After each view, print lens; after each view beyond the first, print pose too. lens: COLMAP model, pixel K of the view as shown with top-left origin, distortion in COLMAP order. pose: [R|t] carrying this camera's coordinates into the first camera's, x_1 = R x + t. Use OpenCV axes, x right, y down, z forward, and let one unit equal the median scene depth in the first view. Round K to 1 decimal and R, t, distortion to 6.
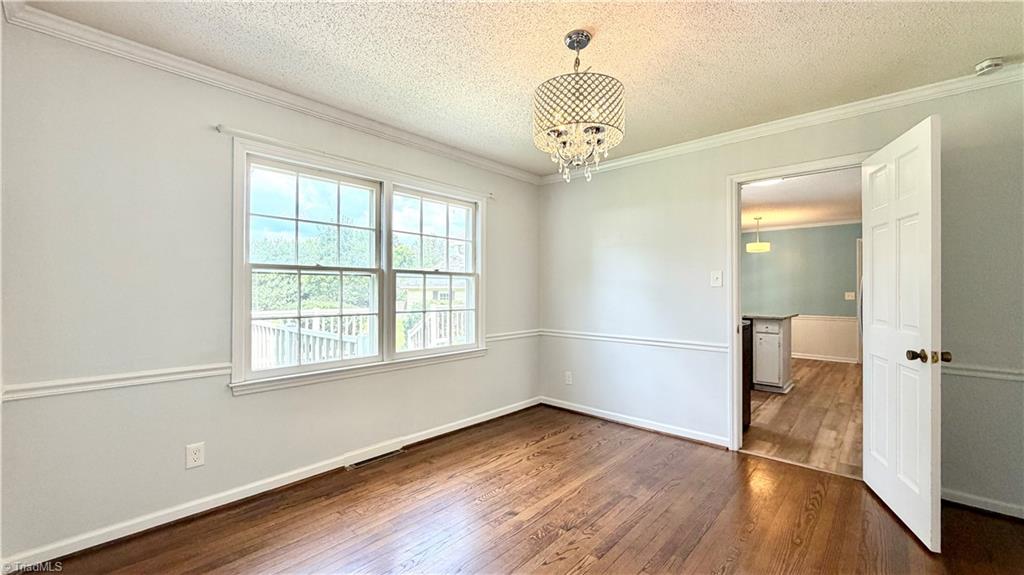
lens RADIAL K [[409.2, 0, 511.2], [0, 409.2, 287.3], [0, 0, 1]] dist [-0.000113, 0.000134]
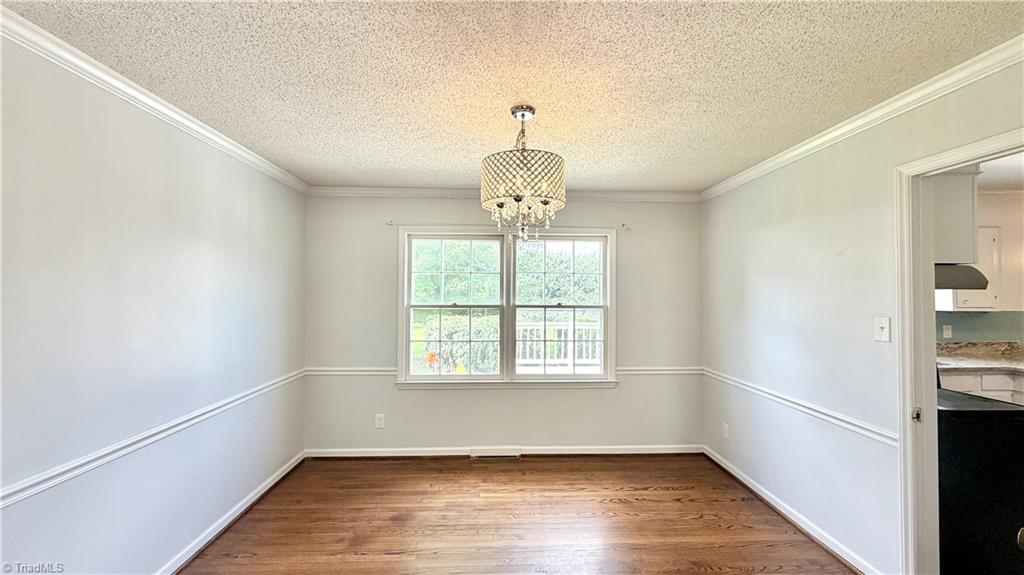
lens RADIAL K [[409.2, 0, 511.2], [0, 409.2, 287.3], [0, 0, 1]] dist [-0.000113, 0.000134]
pose [[0.707779, -0.009175, -0.706375, 0.561287], [0.002158, 0.999939, -0.010825, -0.082909], [0.706431, 0.006137, 0.707755, 0.136487]]
